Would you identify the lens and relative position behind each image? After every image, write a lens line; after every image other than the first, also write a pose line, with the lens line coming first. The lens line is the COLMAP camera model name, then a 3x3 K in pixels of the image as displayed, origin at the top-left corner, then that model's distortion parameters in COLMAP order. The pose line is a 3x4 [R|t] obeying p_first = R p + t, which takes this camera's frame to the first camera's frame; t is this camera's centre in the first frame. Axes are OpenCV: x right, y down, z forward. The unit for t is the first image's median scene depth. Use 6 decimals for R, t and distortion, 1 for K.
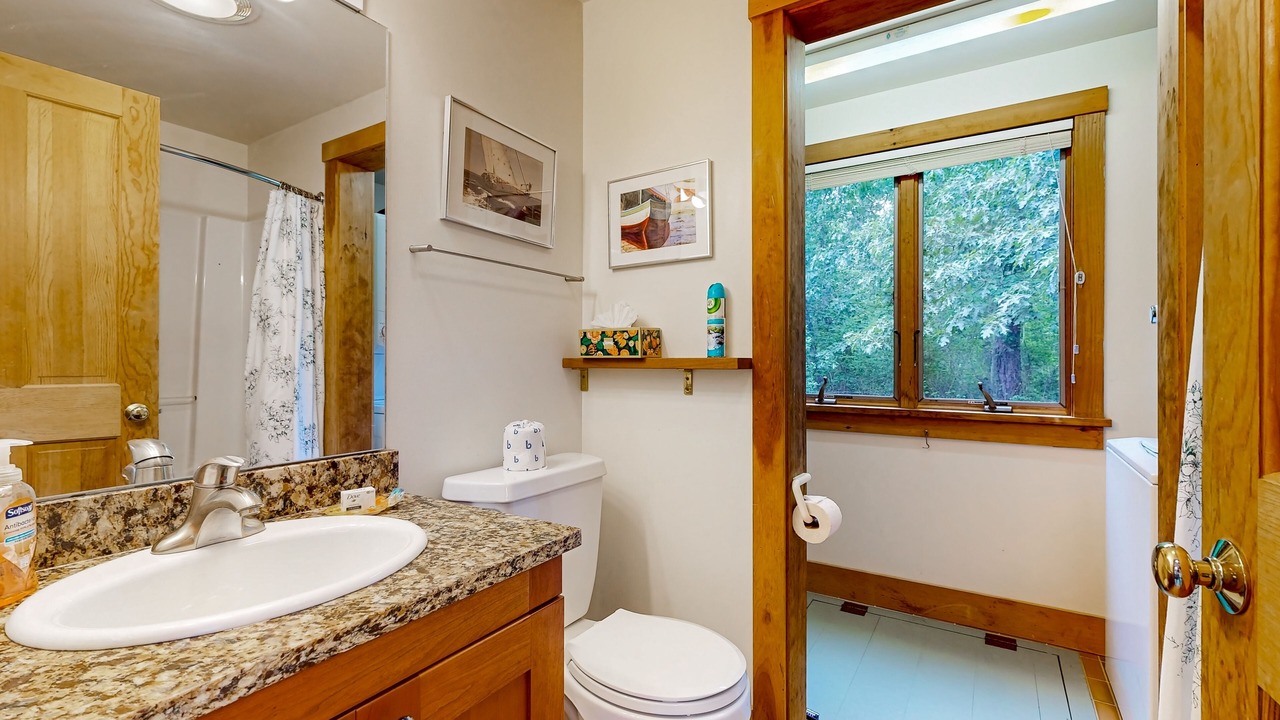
lens RADIAL K [[557.2, 0, 640.8], [0, 557.2, 361.8], [0, 0, 1]] dist [0.000748, -0.000815]
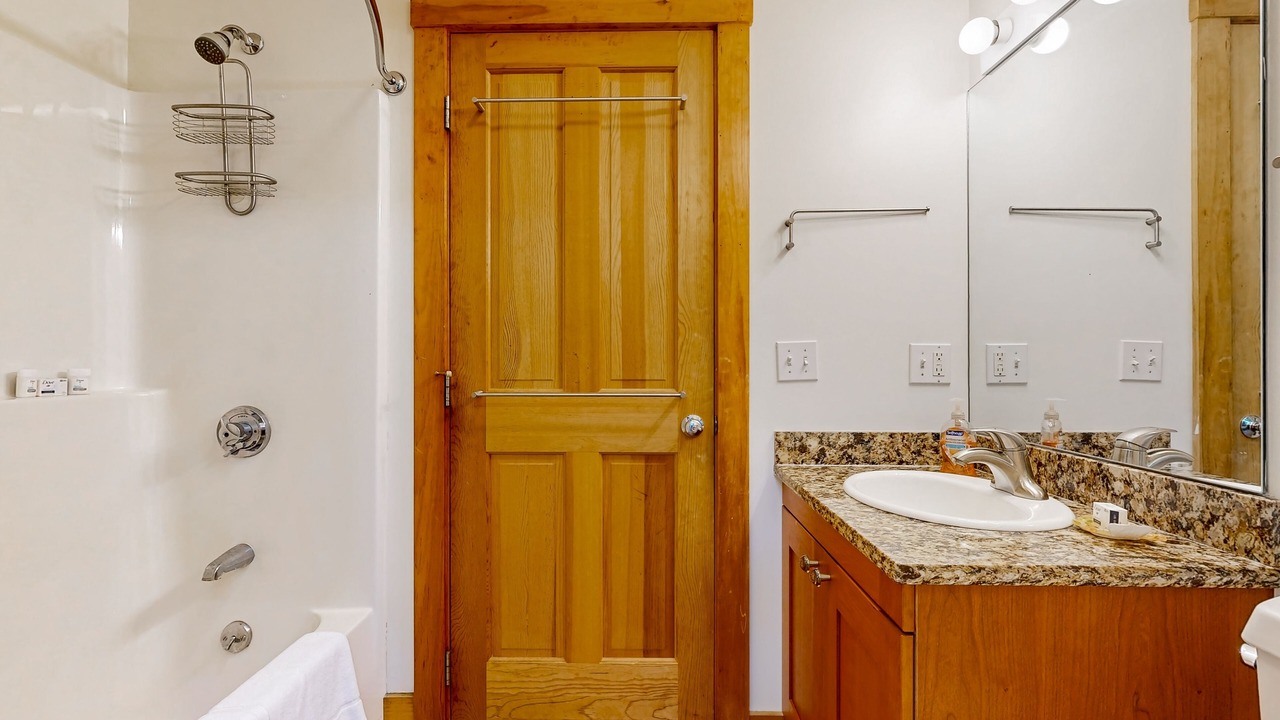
lens RADIAL K [[557.2, 0, 640.8], [0, 557.2, 361.8], [0, 0, 1]] dist [0.000748, -0.000815]
pose [[-0.851692, 0.000241, -0.524042, 0.611696], [-0.003005, 0.999981, 0.005343, 0.000703], [0.524034, 0.006126, -0.851676, 1.430309]]
